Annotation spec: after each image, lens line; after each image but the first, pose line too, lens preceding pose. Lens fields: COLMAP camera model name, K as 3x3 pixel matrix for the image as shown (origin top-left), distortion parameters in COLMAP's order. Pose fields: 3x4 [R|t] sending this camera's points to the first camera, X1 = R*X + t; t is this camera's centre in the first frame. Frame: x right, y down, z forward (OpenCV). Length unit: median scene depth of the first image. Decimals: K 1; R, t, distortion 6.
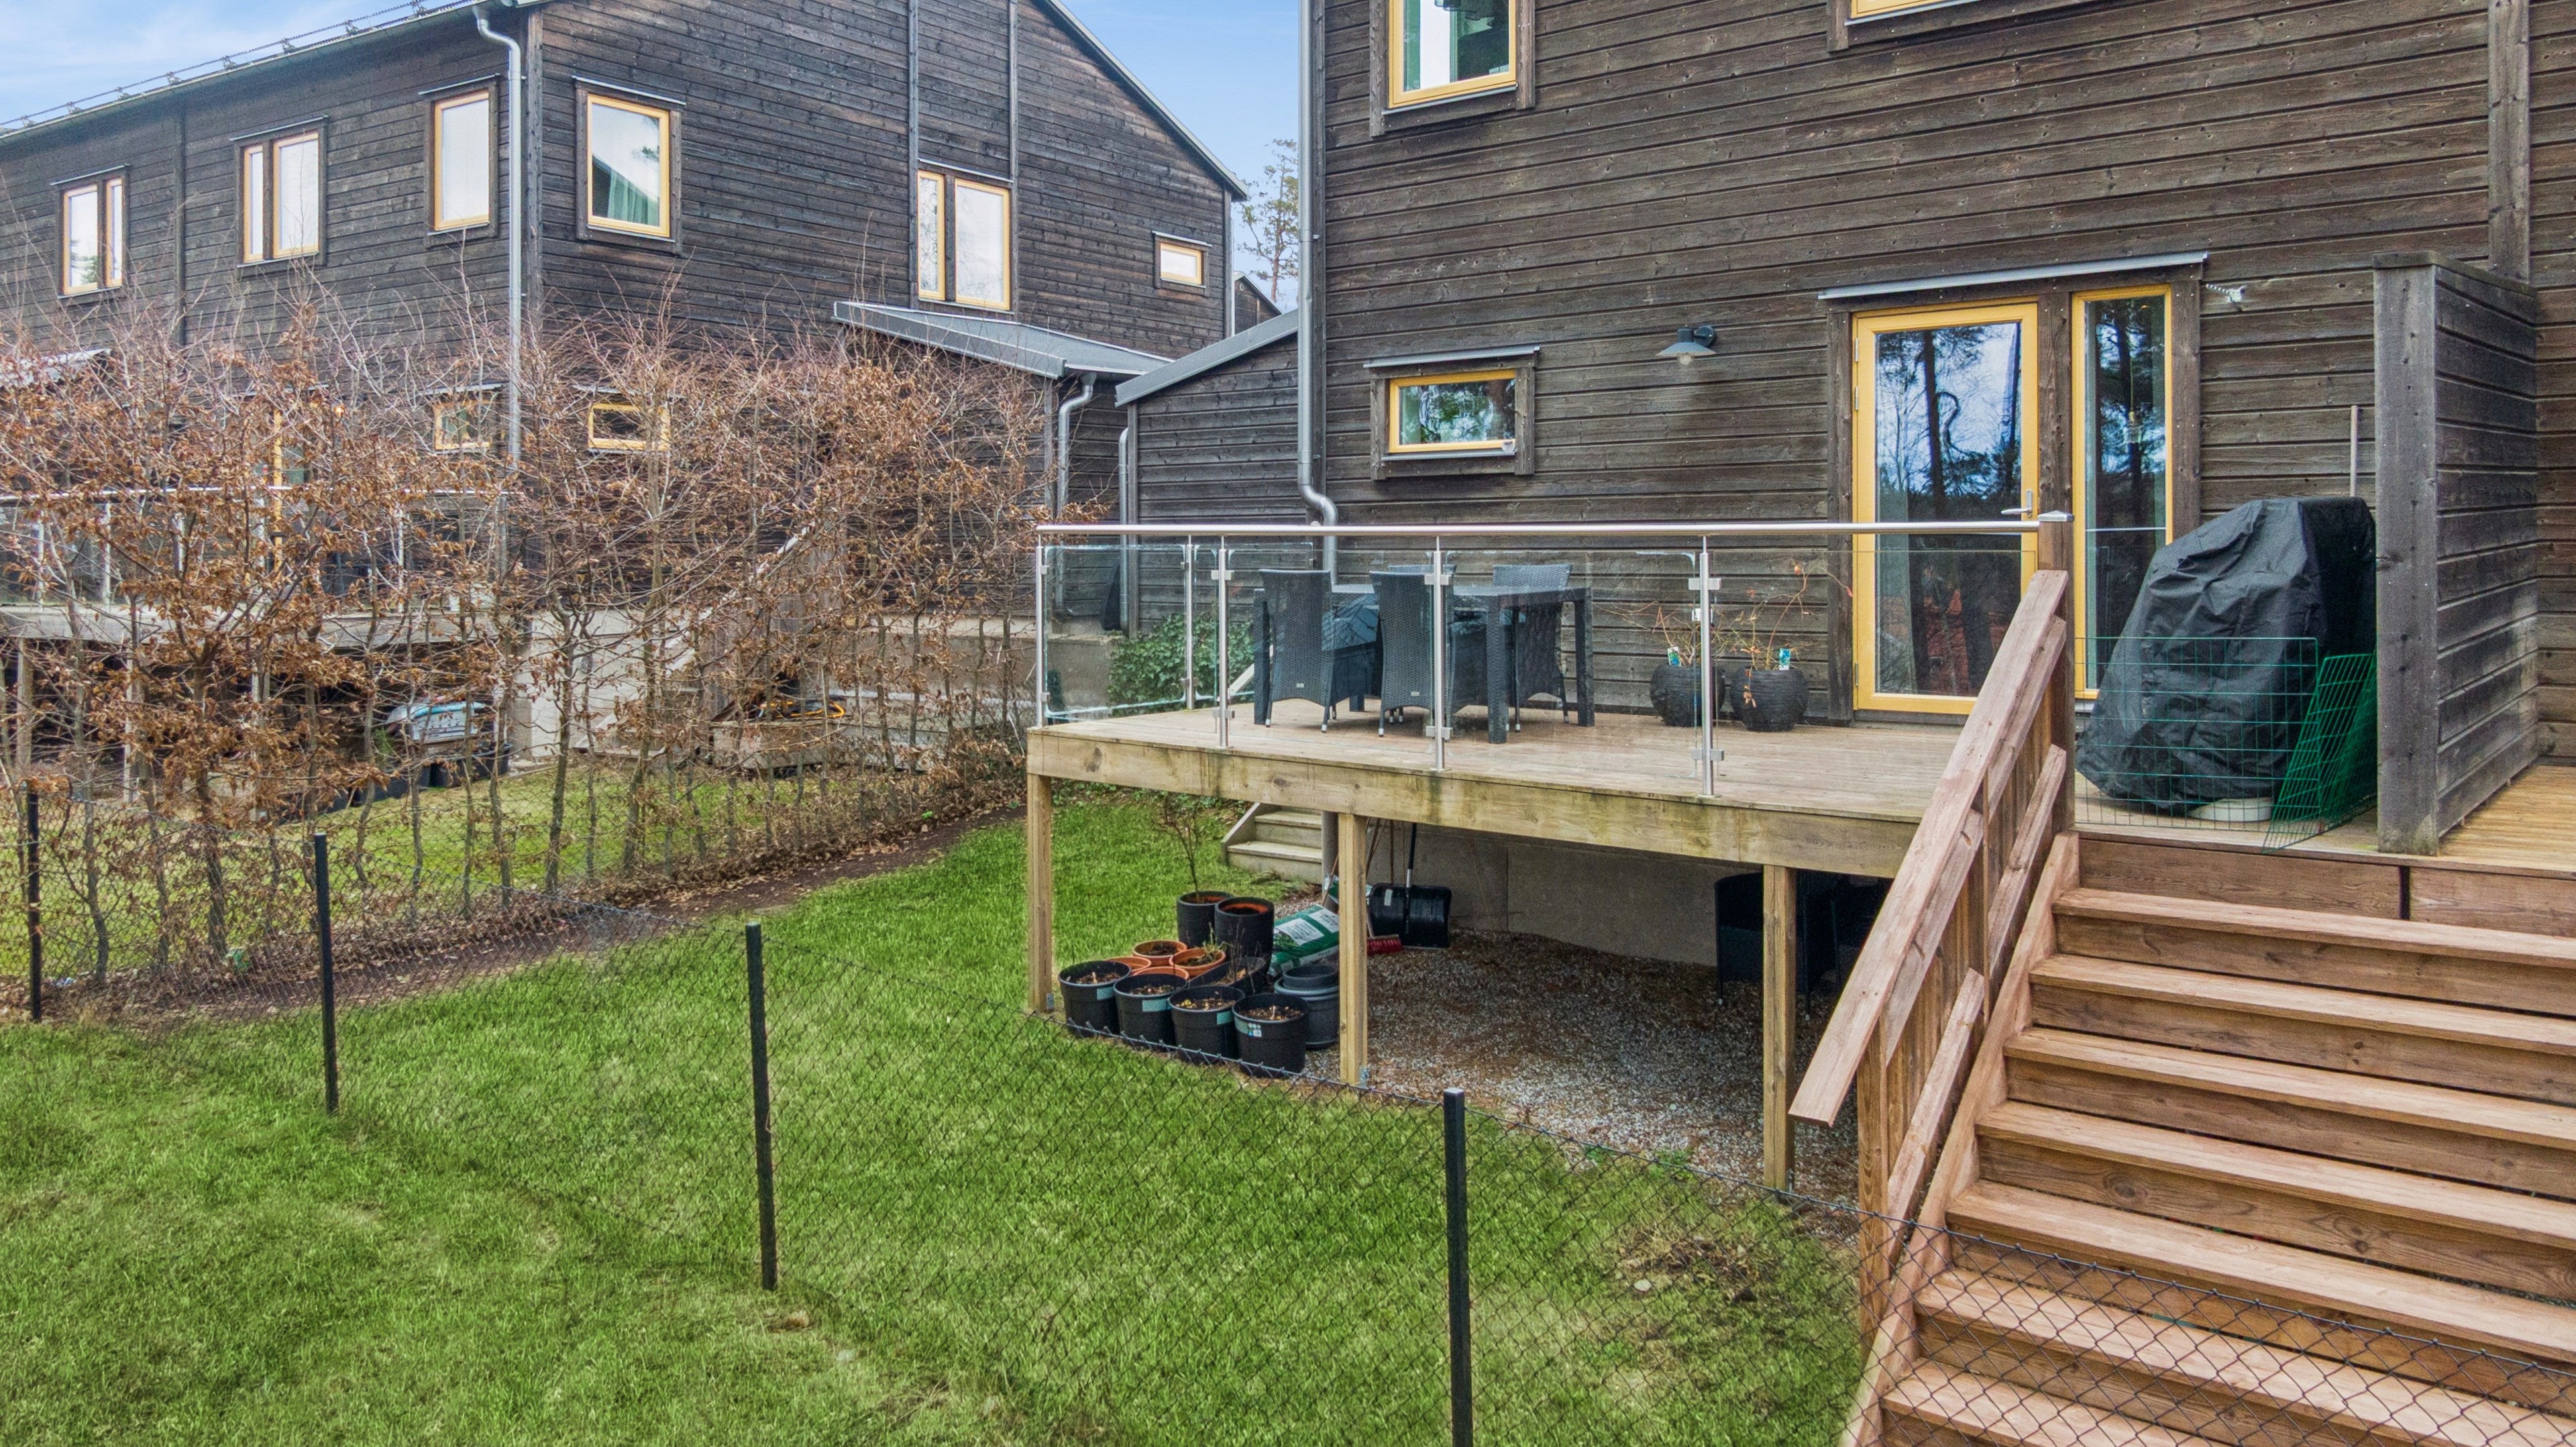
lens RADIAL K [[1892.3, 0, 1250.8], [0, 1892.3, 586.4], [0, 0, 1]] dist [-0.002602, -0.009883]
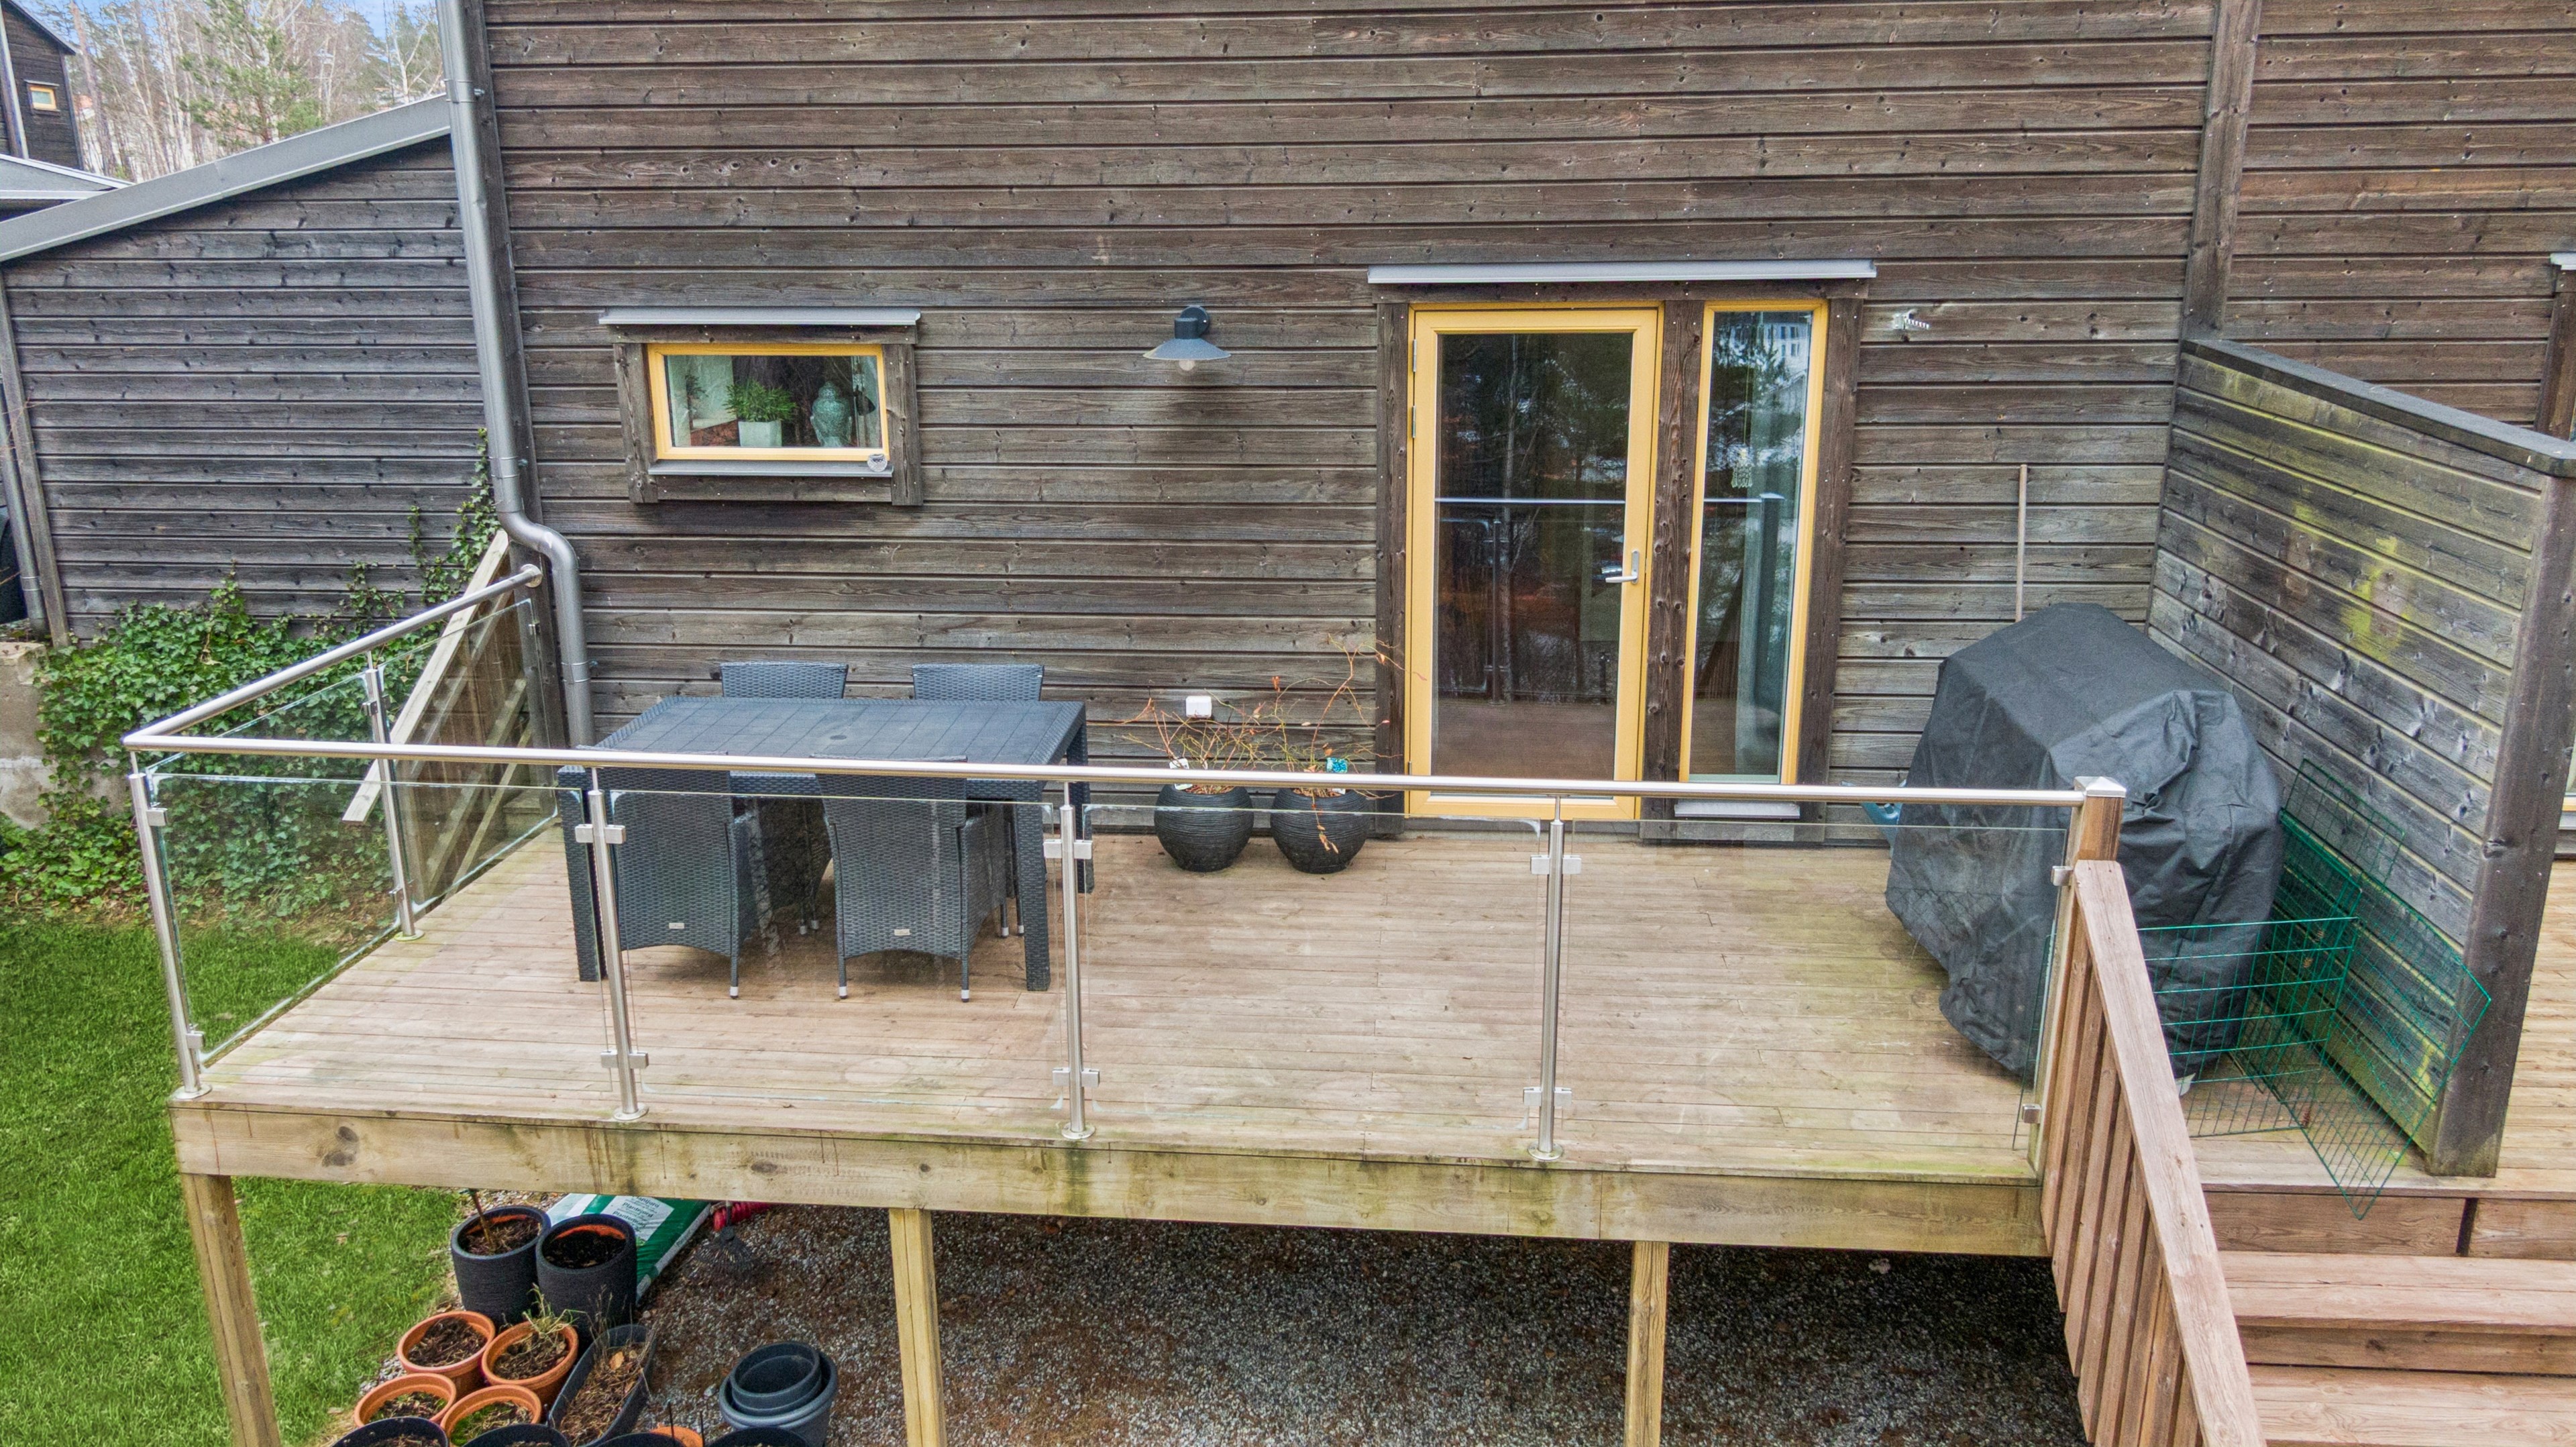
lens RADIAL K [[1839.1, 0, 1288.0], [0, 1839.1, 723.5], [0, 0, 1]] dist [0.077551, -0.124615]
pose [[0.807190, -0.156727, 0.569105, -0.156244], [0.014448, 0.969065, 0.246381, -0.168034], [-0.590114, -0.190654, 0.784485, 0.447285]]
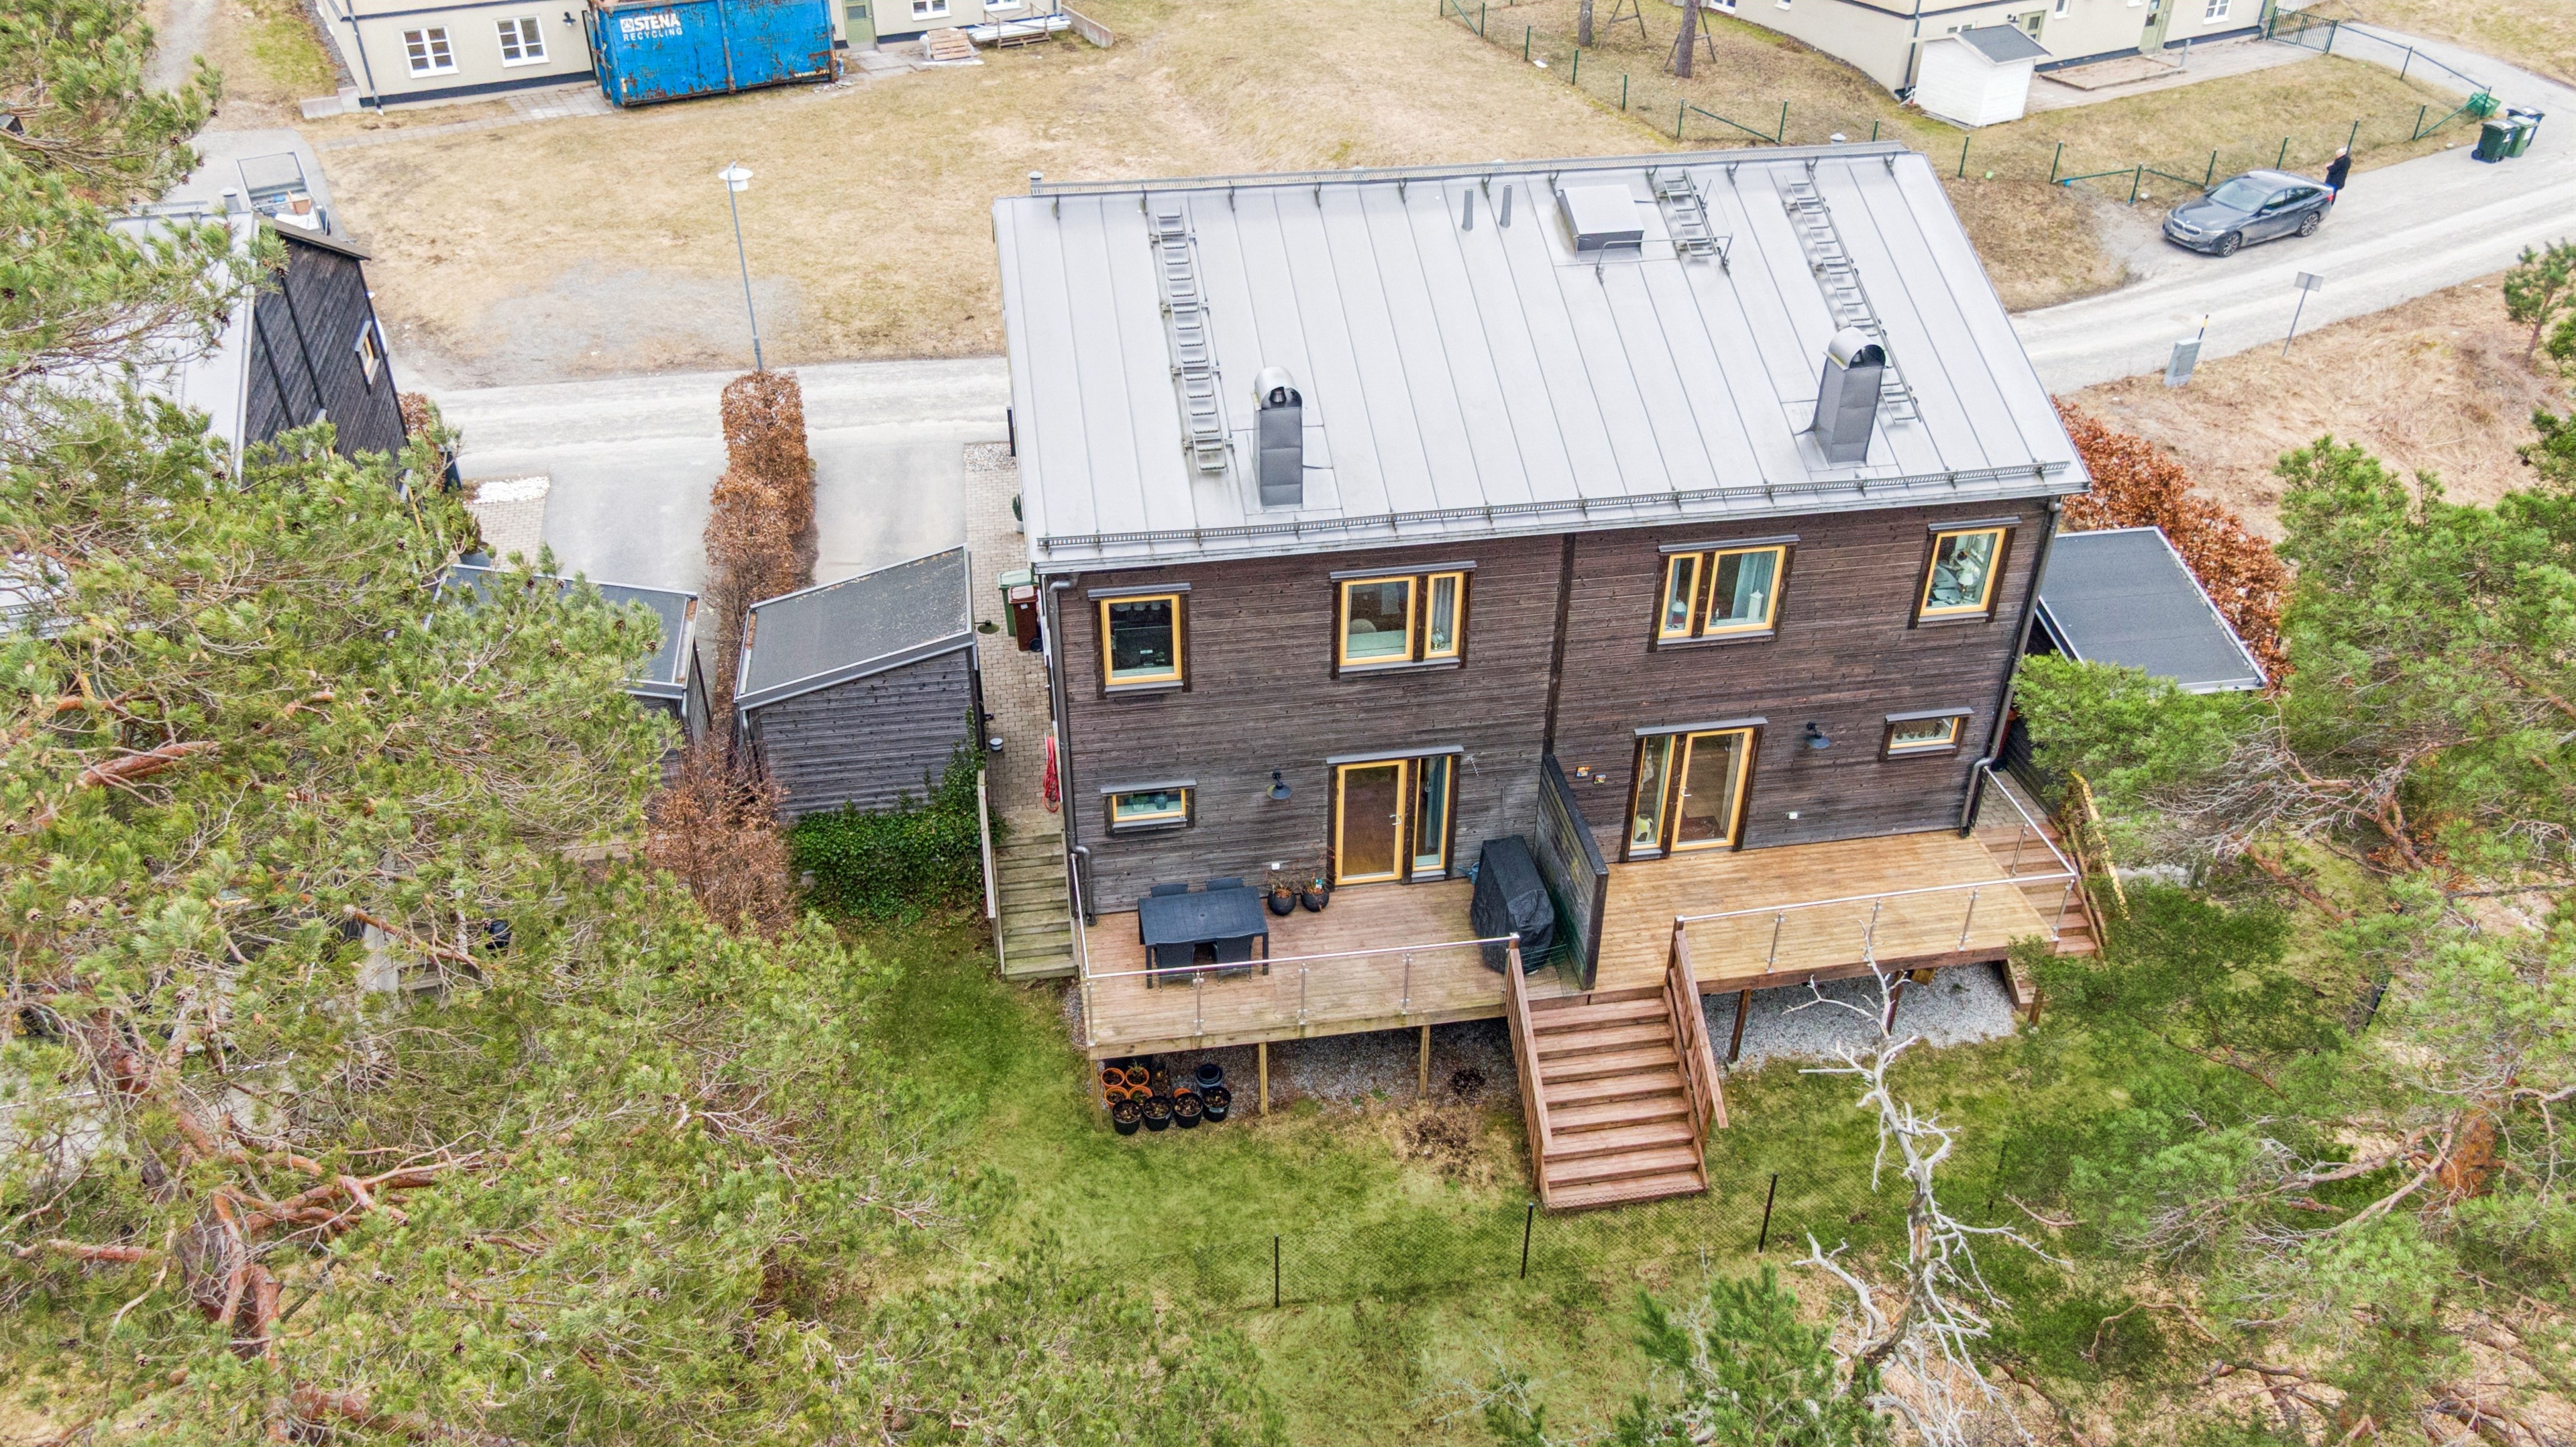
lens RADIAL K [[1839.1, 0, 1288.0], [0, 1839.1, 723.5], [0, 0, 1]] dist [0.077551, -0.124615]
pose [[0.635647, -0.418761, 0.648531, -1.350108], [0.003845, 0.841794, 0.539785, -1.575677], [-0.771970, -0.340619, 0.536694, -0.272227]]
